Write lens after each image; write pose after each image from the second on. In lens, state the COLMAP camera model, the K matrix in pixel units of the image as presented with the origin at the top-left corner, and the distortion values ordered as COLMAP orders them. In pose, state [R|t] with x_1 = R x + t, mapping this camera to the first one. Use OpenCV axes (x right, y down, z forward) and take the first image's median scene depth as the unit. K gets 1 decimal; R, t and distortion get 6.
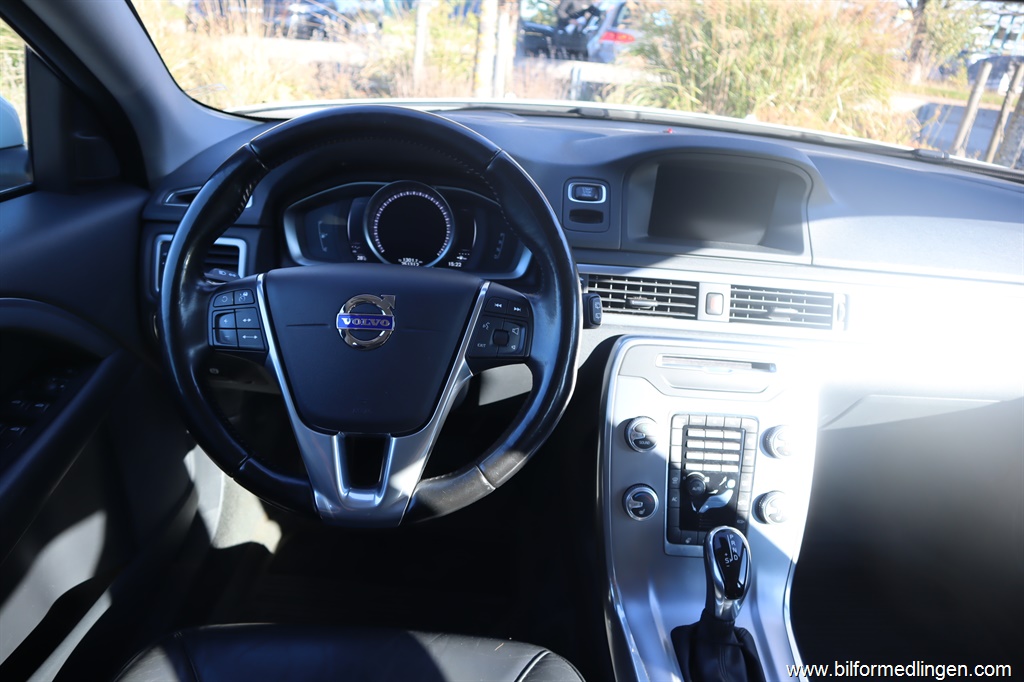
lens RADIAL K [[703.4, 0, 505.9], [0, 703.4, 346.0], [0, 0, 1]] dist [-0.100191, 0.053266]
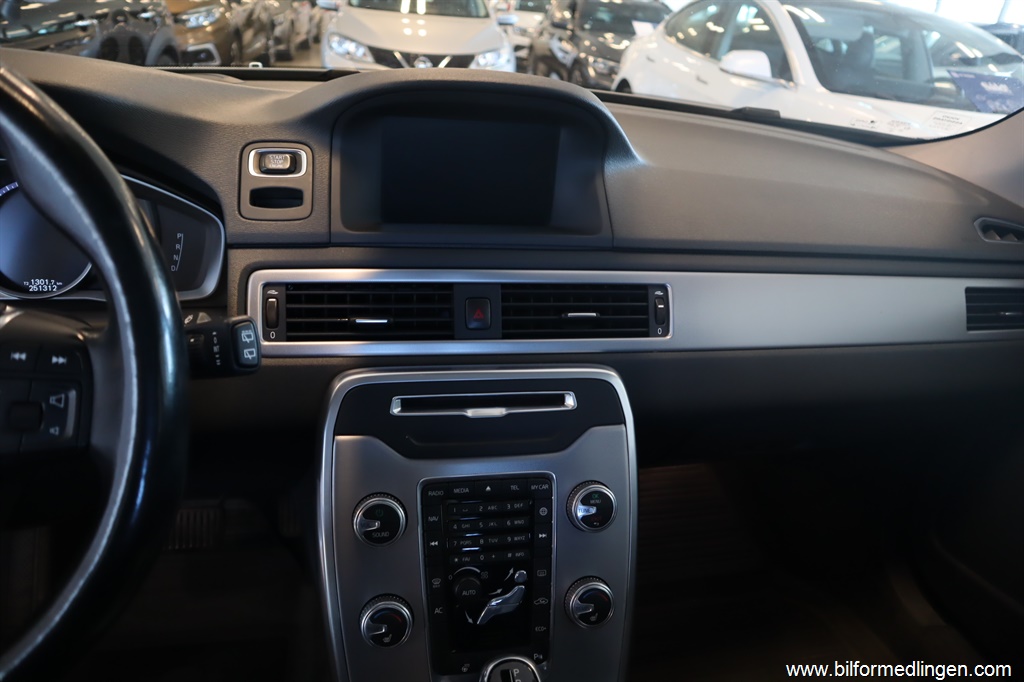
lens RADIAL K [[703.4, 0, 514.5], [0, 703.4, 343.8], [0, 0, 1]] dist [-0.100191, 0.053266]
pose [[0.978560, -0.083057, 0.188470, 0.212851], [0.085649, 0.996309, -0.005634, -0.025279], [-0.187307, 0.021655, 0.982063, 0.333783]]
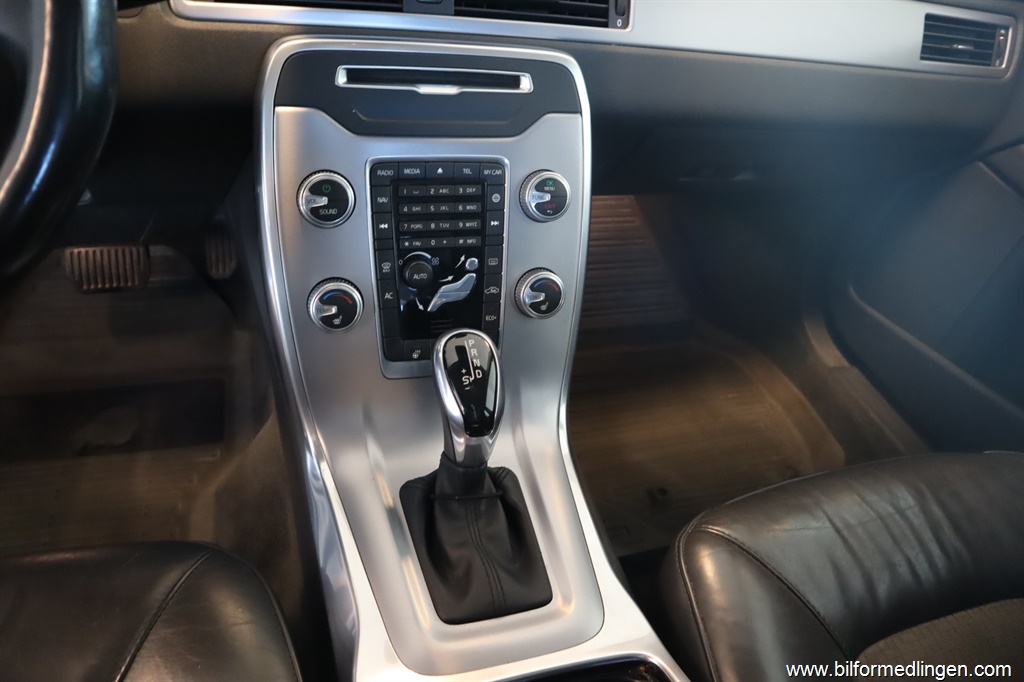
lens RADIAL K [[703.4, 0, 503.6], [0, 703.4, 338.0], [0, 0, 1]] dist [-0.100191, 0.053266]
pose [[0.957762, -0.130074, 0.256460, 0.173832], [0.059402, 0.962105, 0.266131, 0.090133], [-0.281359, -0.239656, 0.929194, 0.351764]]
